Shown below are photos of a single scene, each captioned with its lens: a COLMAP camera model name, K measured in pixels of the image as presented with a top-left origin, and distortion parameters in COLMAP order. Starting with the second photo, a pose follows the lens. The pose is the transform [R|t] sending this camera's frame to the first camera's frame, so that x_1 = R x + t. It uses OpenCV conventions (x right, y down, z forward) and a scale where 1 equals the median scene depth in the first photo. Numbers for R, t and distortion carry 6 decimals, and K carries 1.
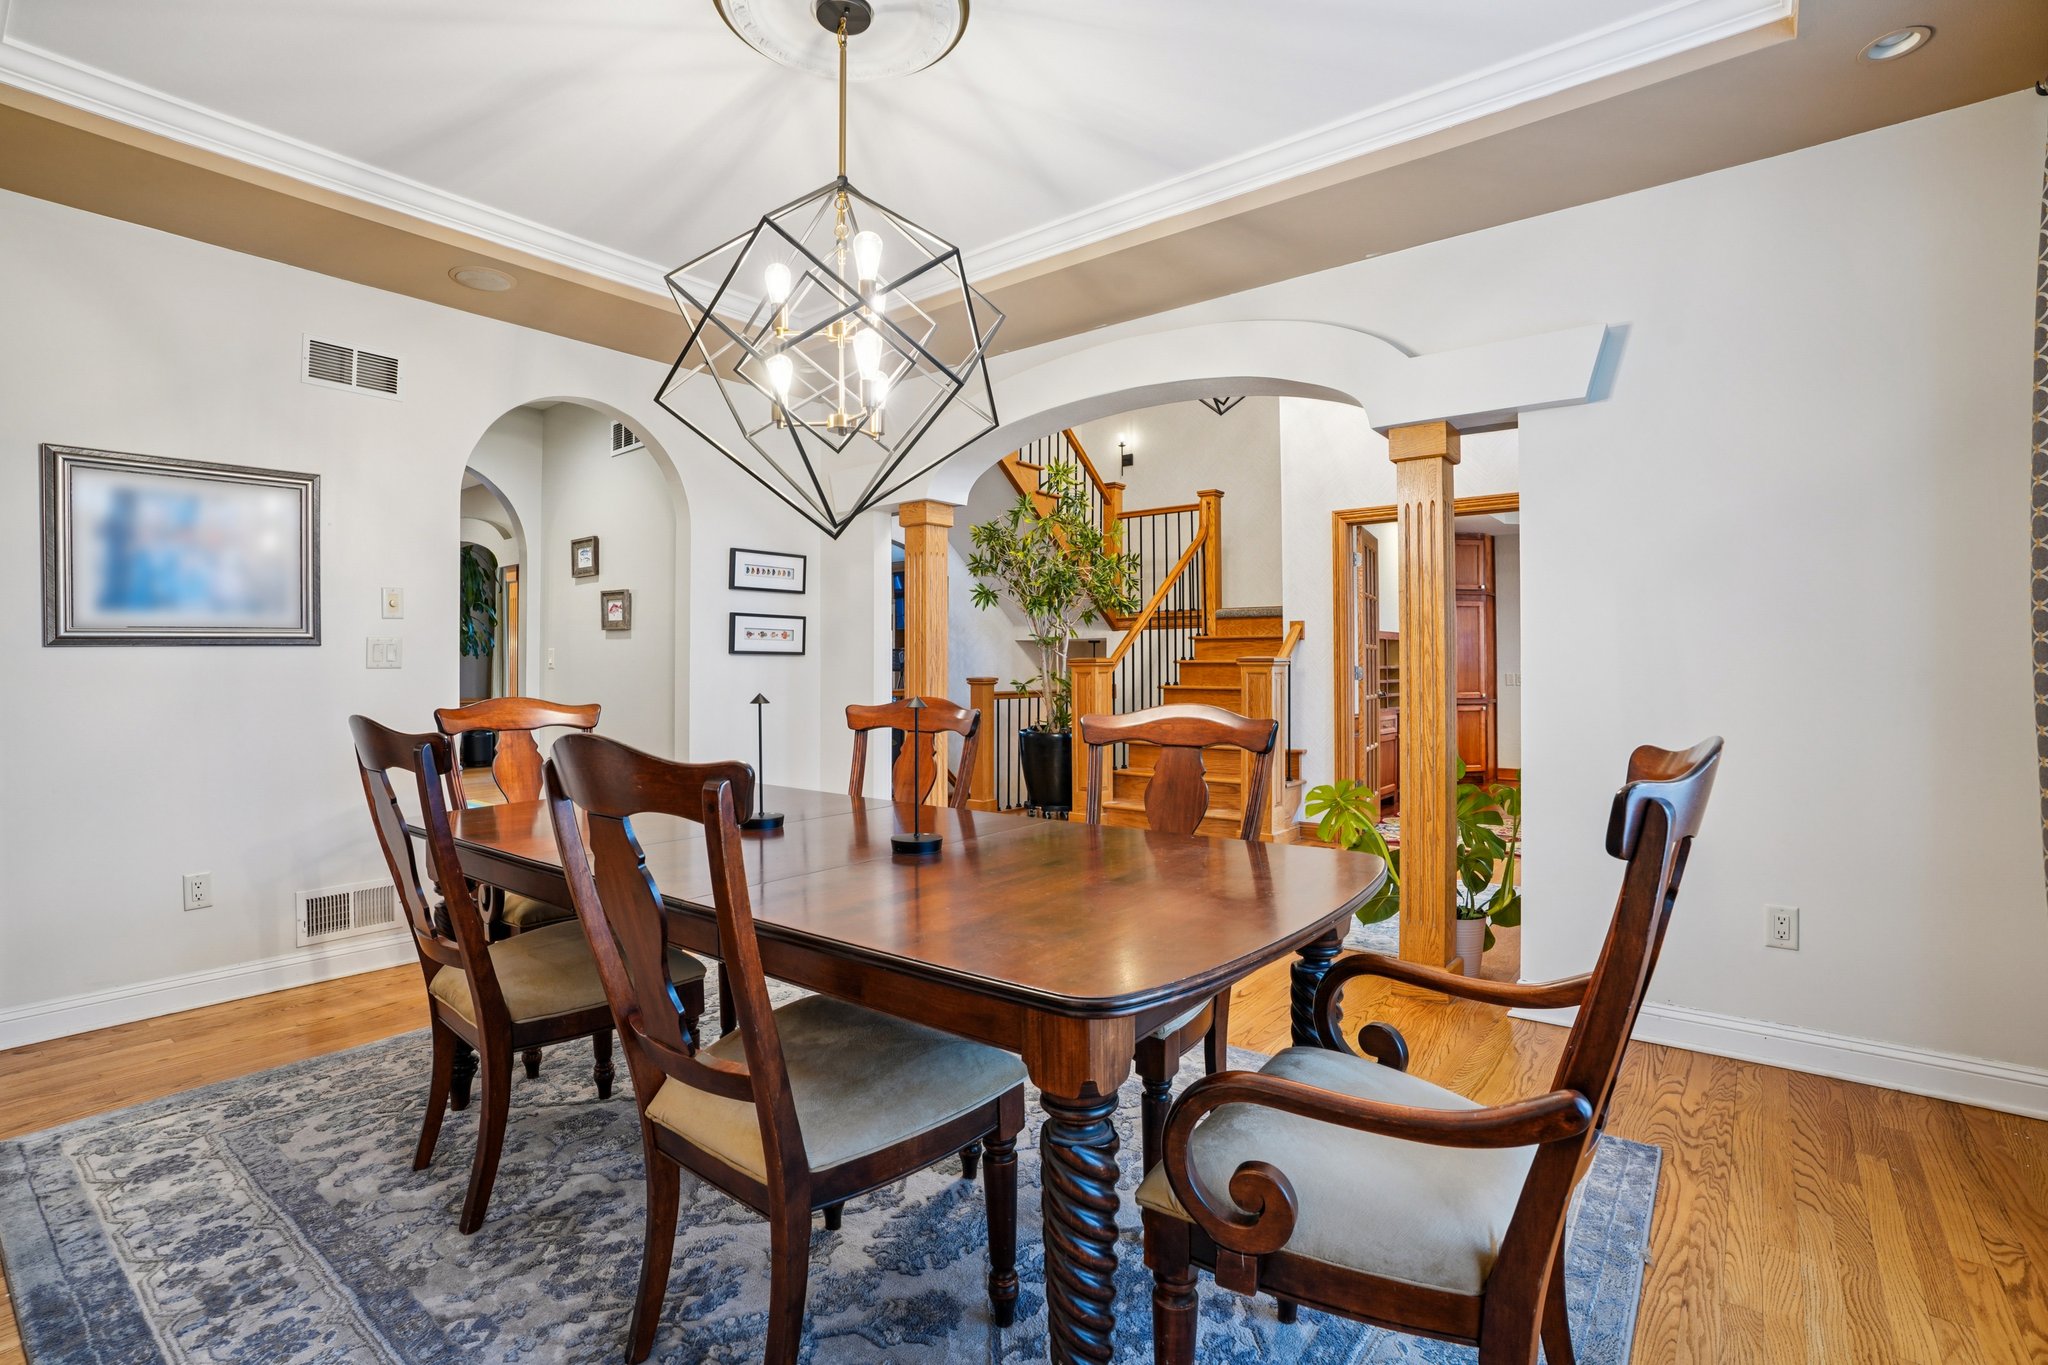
lens RADIAL K [[947.5, 0, 1022.8], [0, 947.5, 669.9], [0, 0, 1]] dist [-0.067186, 0.026127]
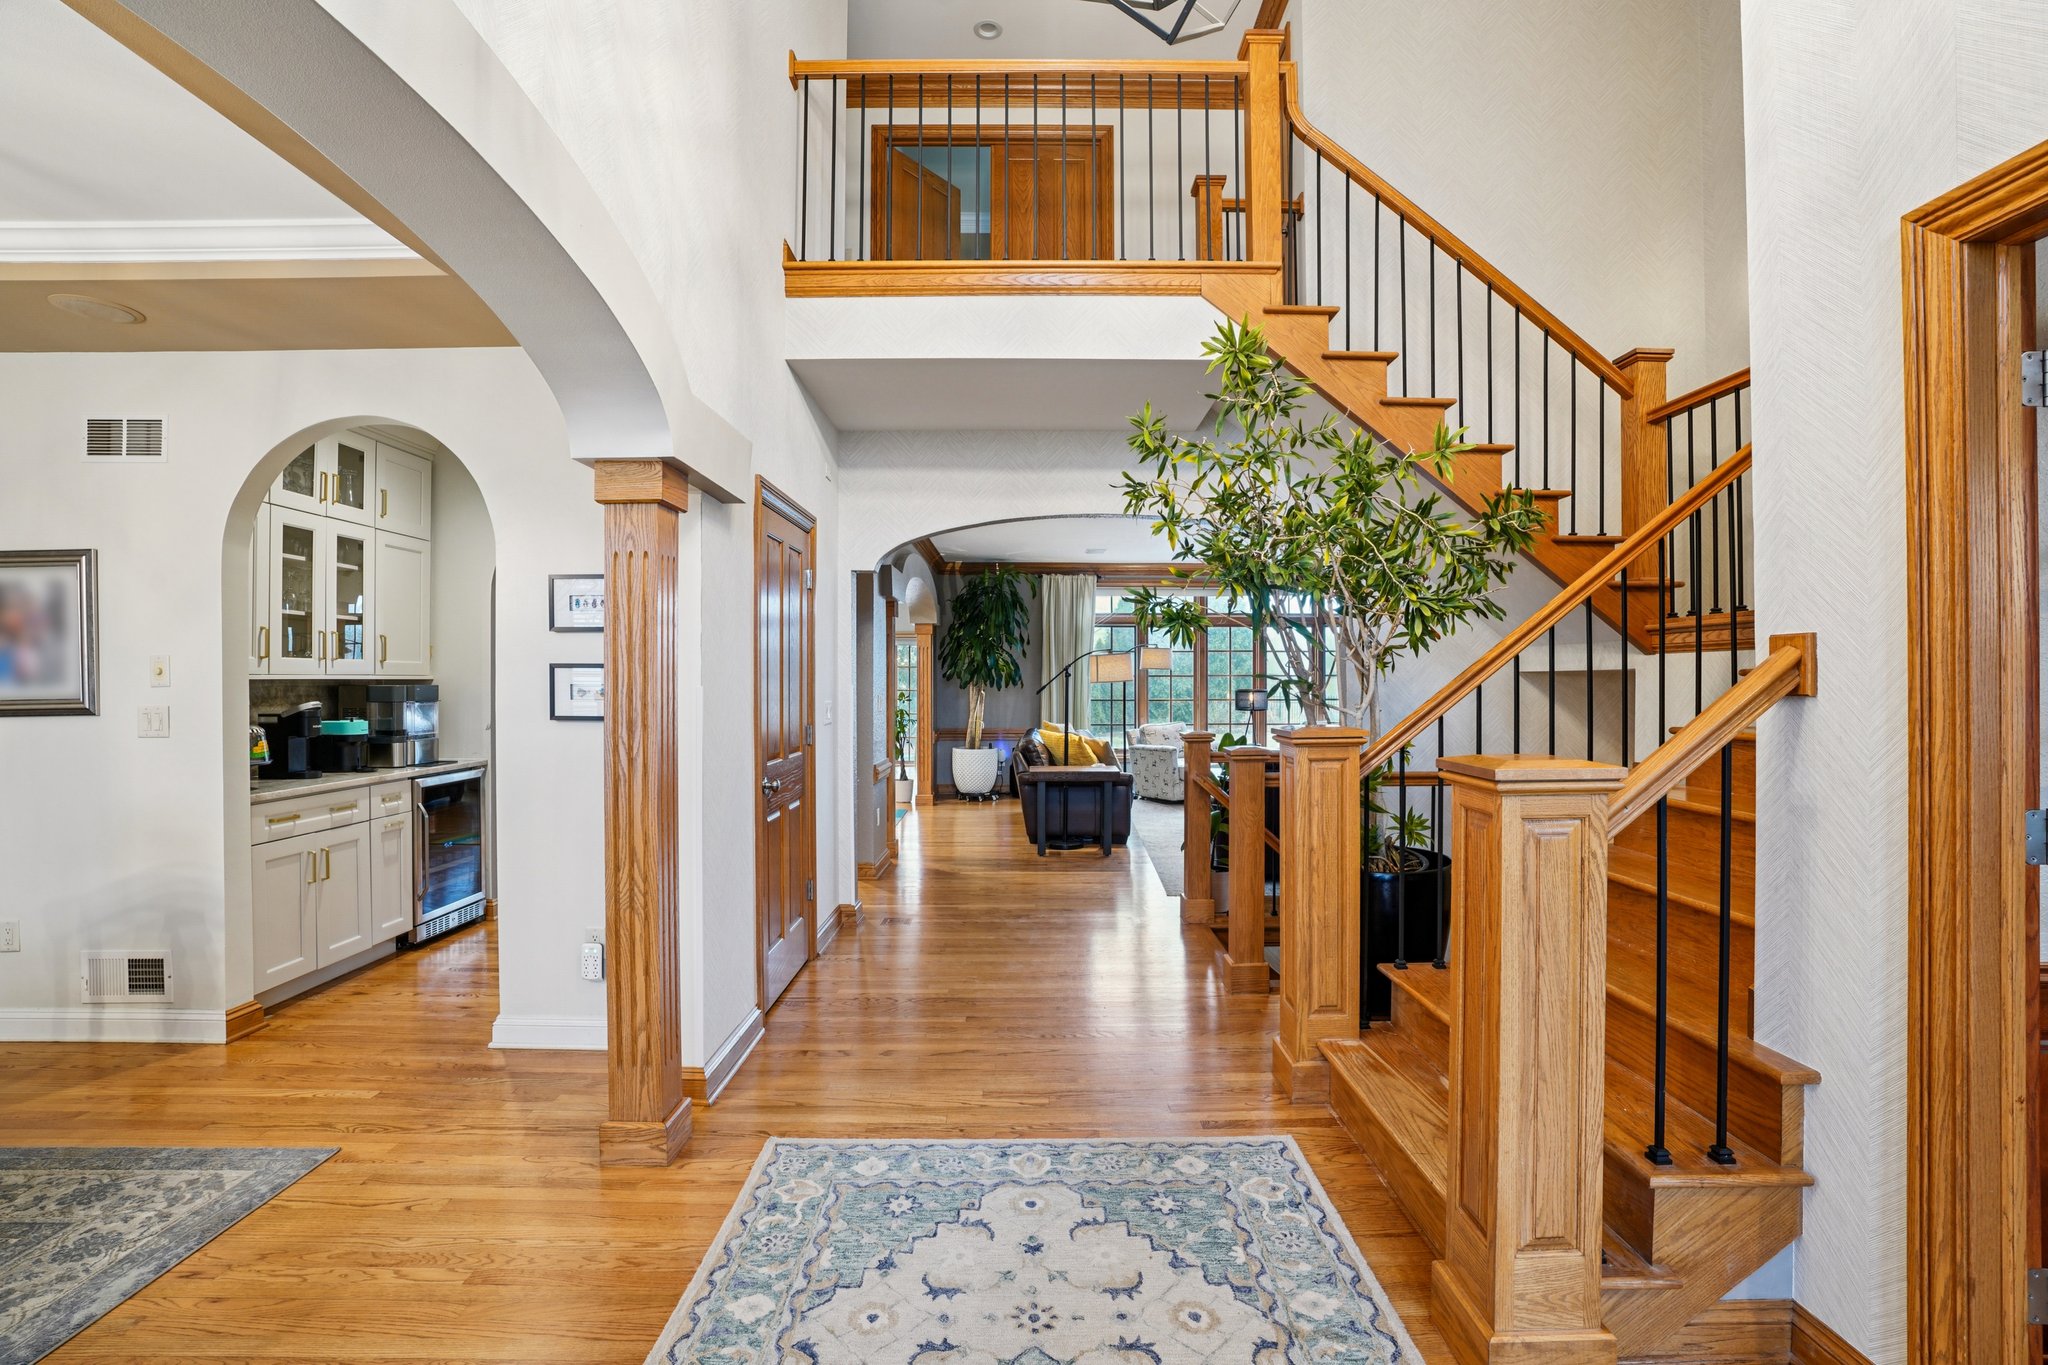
lens RADIAL K [[947.5, 0, 1030.4], [0, 947.5, 686.6], [0, 0, 1]] dist [-0.067186, 0.026127]
pose [[0.628573, 0.004672, -0.777737, 0.287338], [-0.003290, 0.999989, 0.003349, -0.027431], [0.777744, 0.000454, 0.628581, 0.493319]]
